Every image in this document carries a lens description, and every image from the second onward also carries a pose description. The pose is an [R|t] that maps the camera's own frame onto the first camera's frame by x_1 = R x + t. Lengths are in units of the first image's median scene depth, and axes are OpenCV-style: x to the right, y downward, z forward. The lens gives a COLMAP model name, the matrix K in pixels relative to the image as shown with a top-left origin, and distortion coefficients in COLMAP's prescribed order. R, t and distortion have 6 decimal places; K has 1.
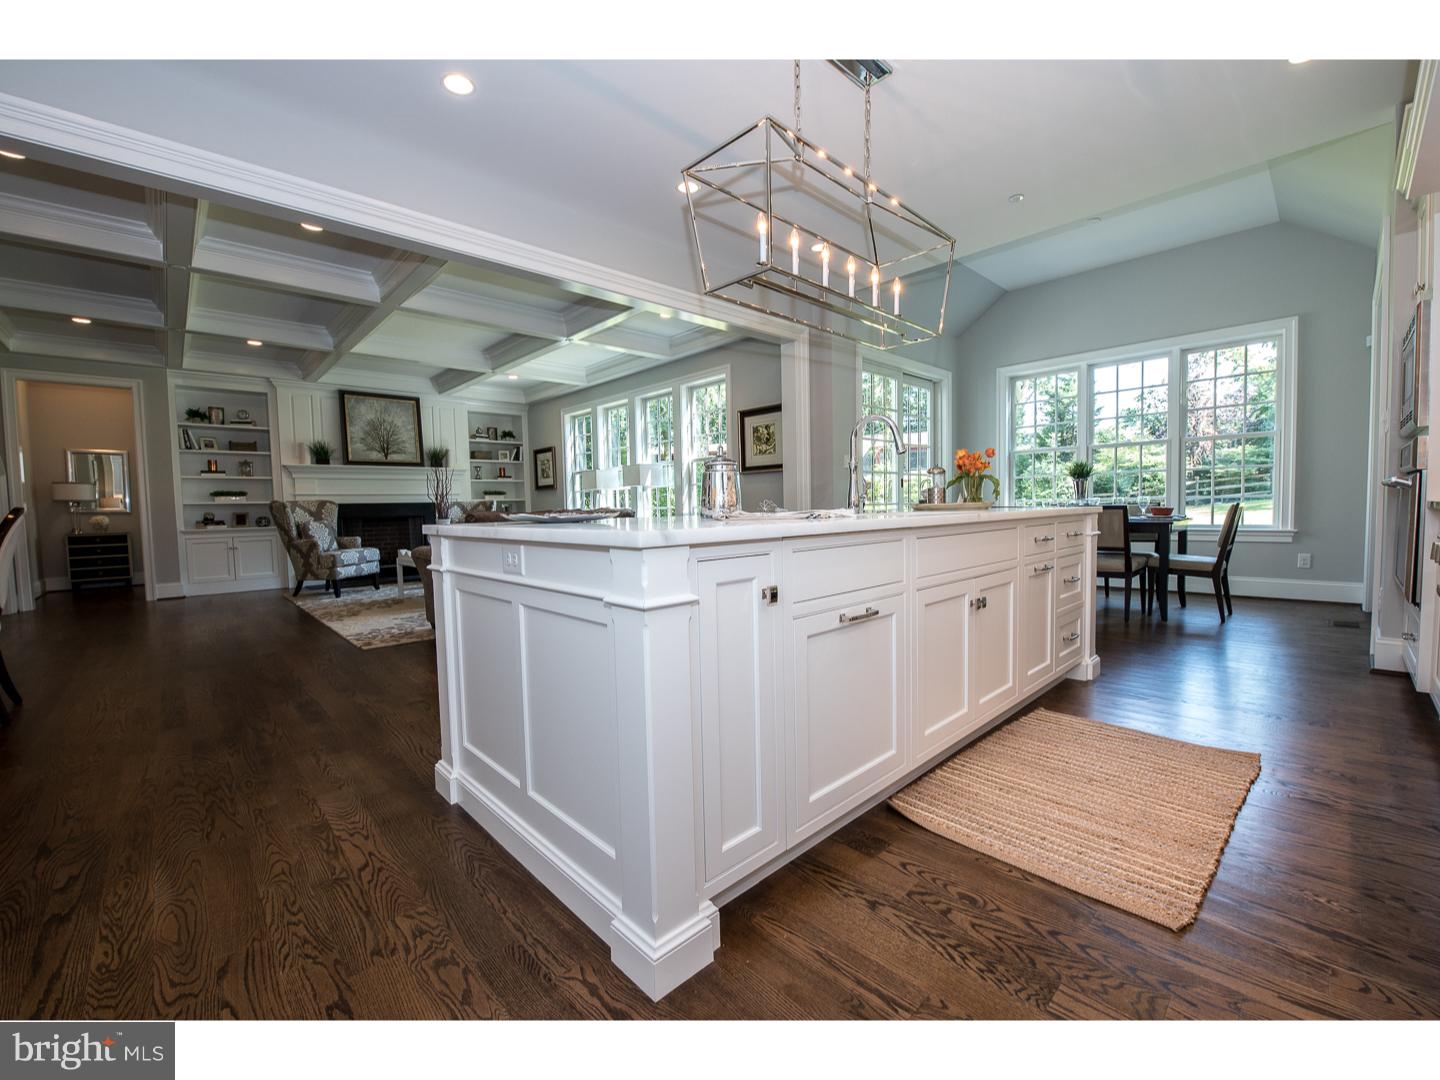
lens RADIAL K [[590.7, 0, 720.1], [0, 590.7, 539.2], [0, 0, 1]] dist [-0.019208, -0.001887]
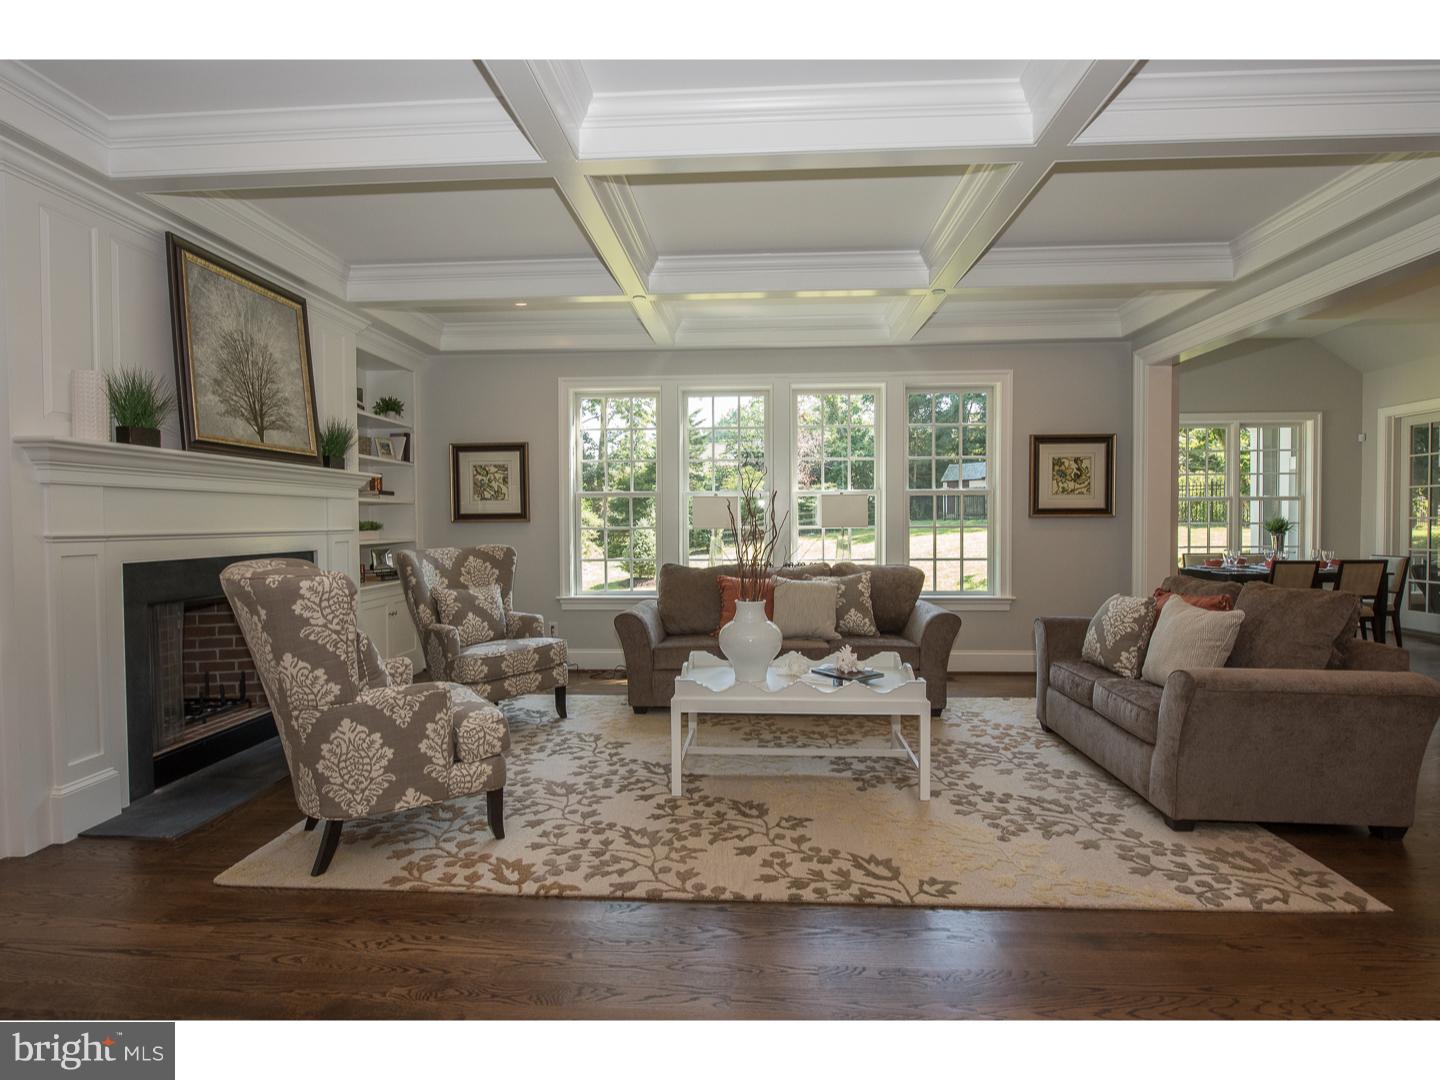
lens RADIAL K [[718.7, 0, 723.3], [0, 718.7, 538.1], [0, 0, 1]] dist [-0.012359, -0.000071]
pose [[0.729666, 0.000417, 0.683804, -0.717417], [0.028476, 0.999114, -0.030995, -0.054392], [-0.683211, 0.042088, 0.729007, 0.490559]]
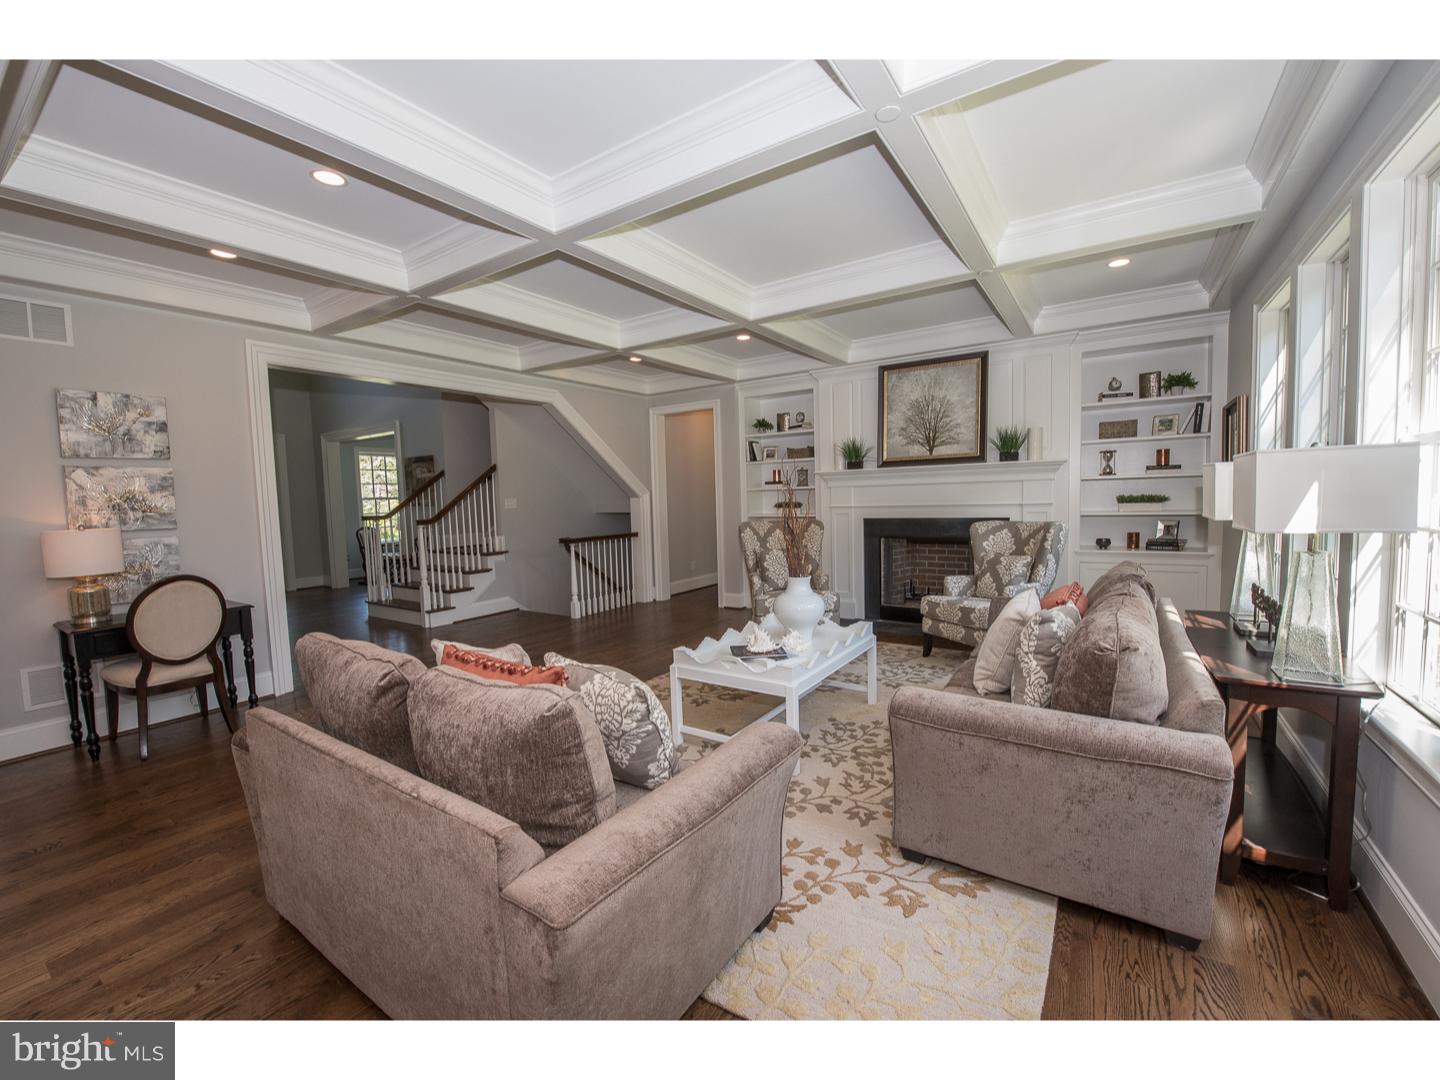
lens RADIAL K [[590.7, 0, 717.8], [0, 590.7, 537.3], [0, 0, 1]] dist [-0.019208, -0.001887]
pose [[0.220788, 0.084787, -0.971630, 0.054092], [-0.028696, 0.996348, 0.080423, -0.095230], [0.974900, 0.010125, 0.222414, 0.651148]]
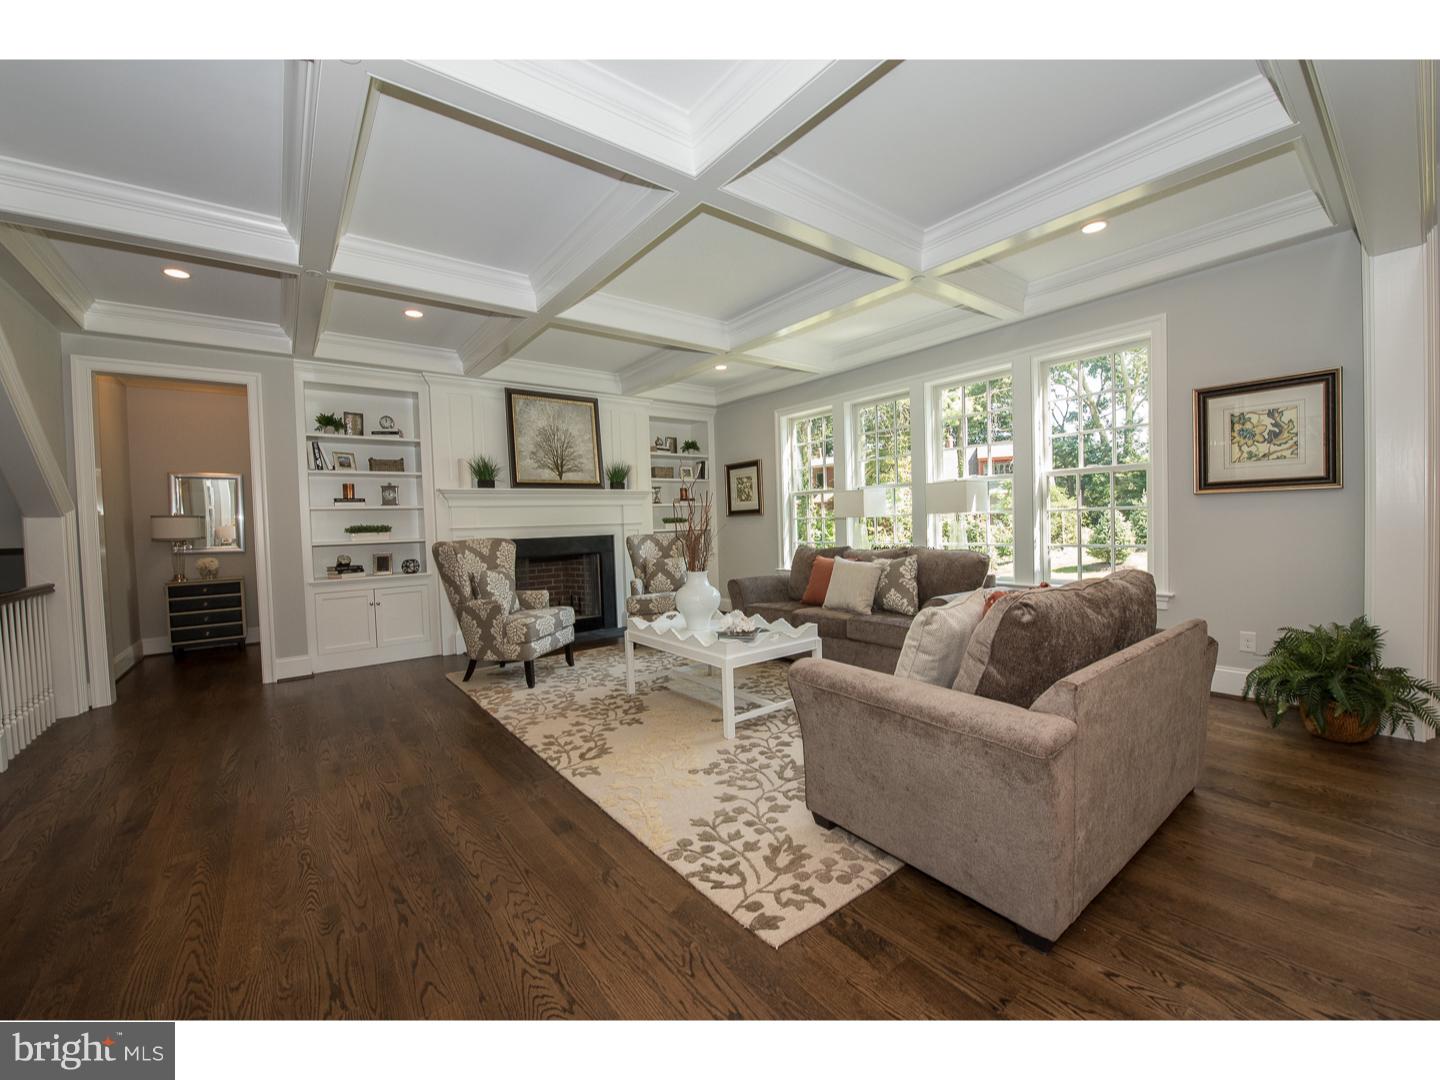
lens RADIAL K [[571.9, 0, 718.1], [0, 571.9, 538.5], [0, 0, 1]] dist [-0.016124, -0.001911]
pose [[0.994842, -0.007973, -0.101119, -0.315886], [0.005501, 0.999680, -0.024706, -0.044225], [0.101284, 0.024022, 0.994567, 0.313845]]
